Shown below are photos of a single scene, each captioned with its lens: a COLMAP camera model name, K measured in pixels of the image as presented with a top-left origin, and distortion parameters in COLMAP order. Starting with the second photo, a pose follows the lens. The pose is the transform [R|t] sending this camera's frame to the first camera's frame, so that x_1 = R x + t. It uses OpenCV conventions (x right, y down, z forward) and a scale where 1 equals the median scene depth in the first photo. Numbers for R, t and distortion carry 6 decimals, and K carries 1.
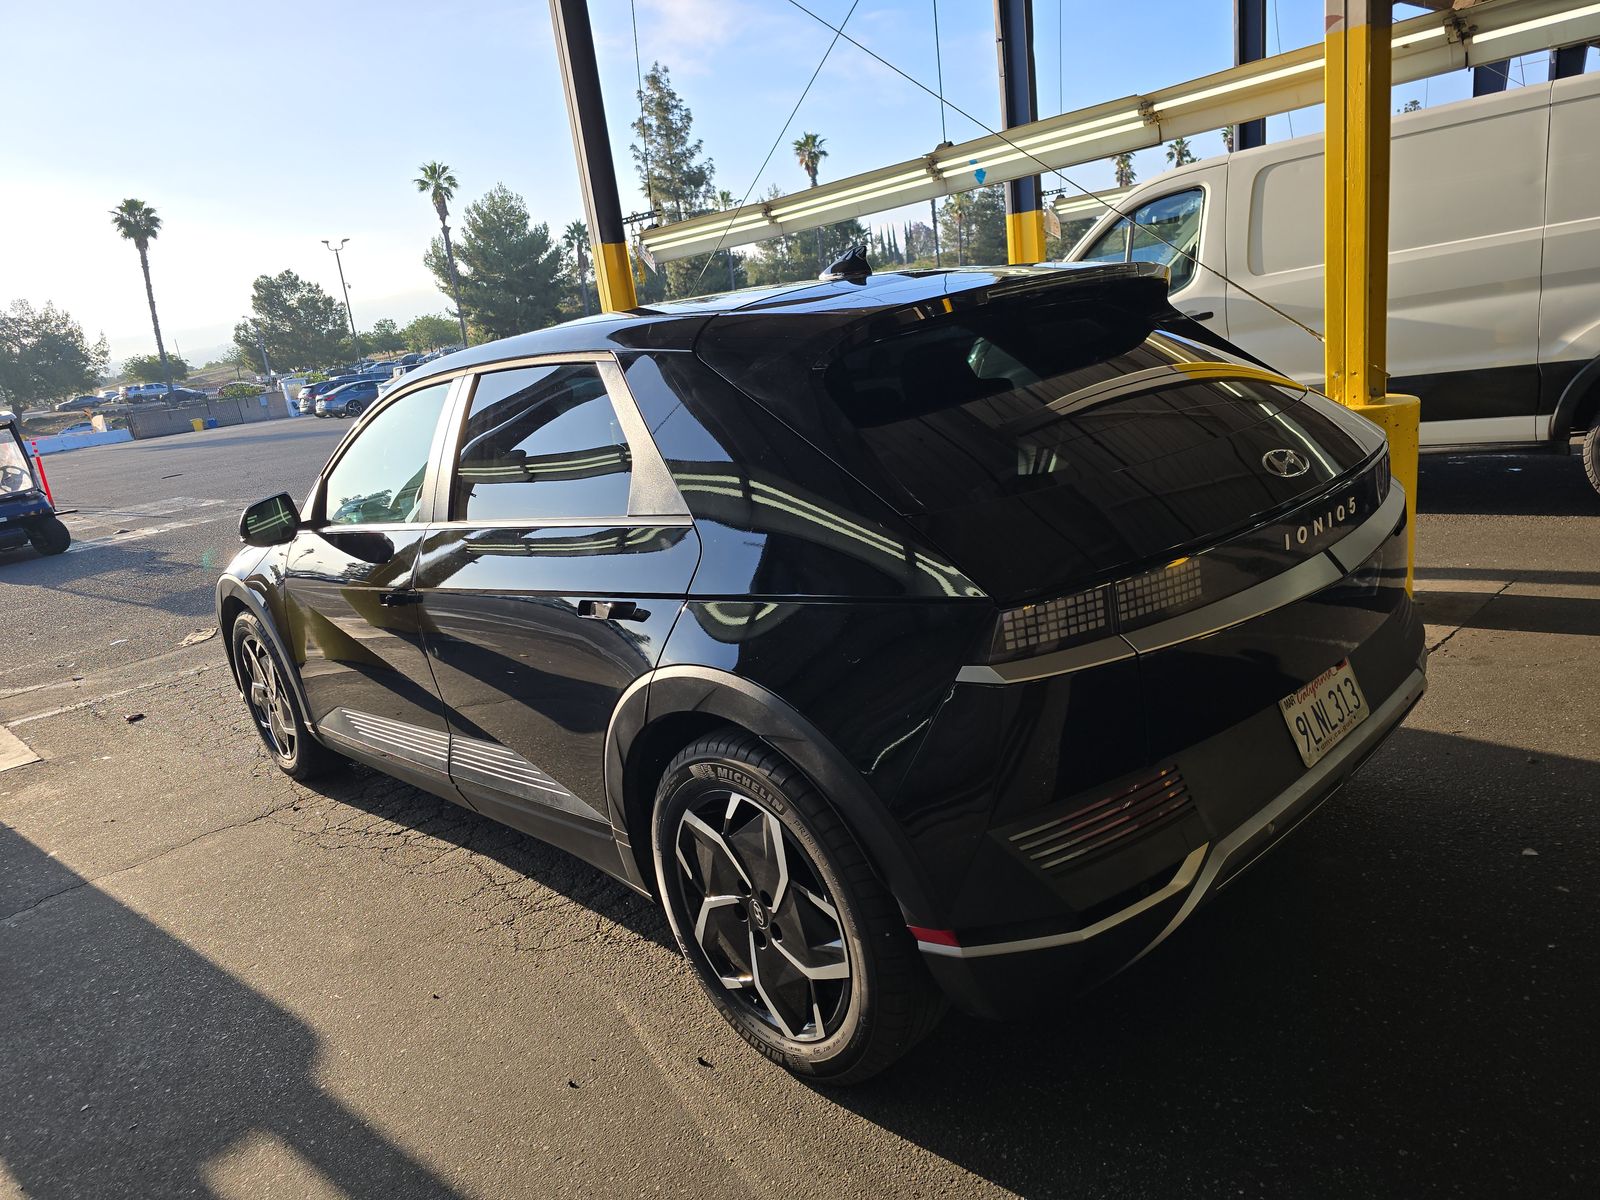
lens RADIAL K [[1012.1, 0, 800.0], [0, 1012.1, 600.0], [0, 0, 1]] dist [-0.033415, -0.000464]
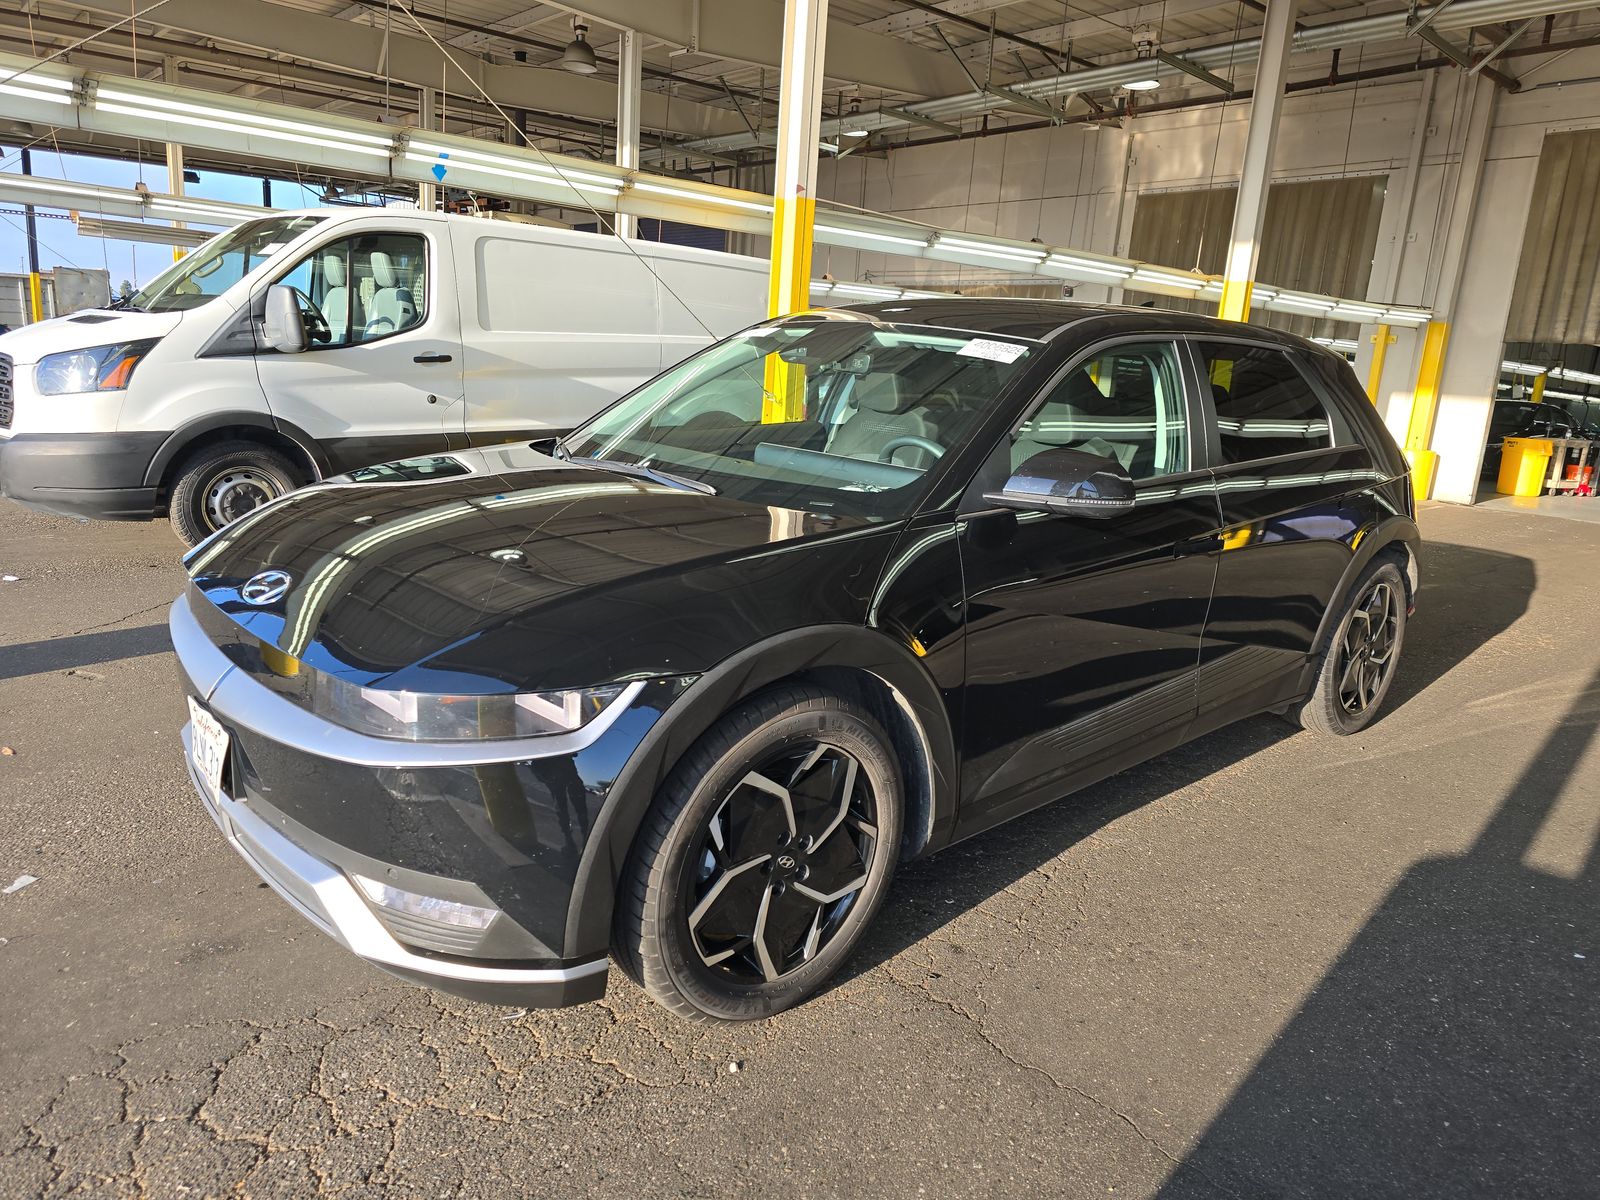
lens RADIAL K [[1012.1, 0, 800.0], [0, 1012.1, 600.0], [0, 0, 1]] dist [-0.033415, -0.000464]
pose [[0.088677, -0.082580, 0.992631, -0.787664], [0.172065, 0.982845, 0.066395, -0.048478], [-0.981086, 0.164910, 0.101365, 0.703514]]
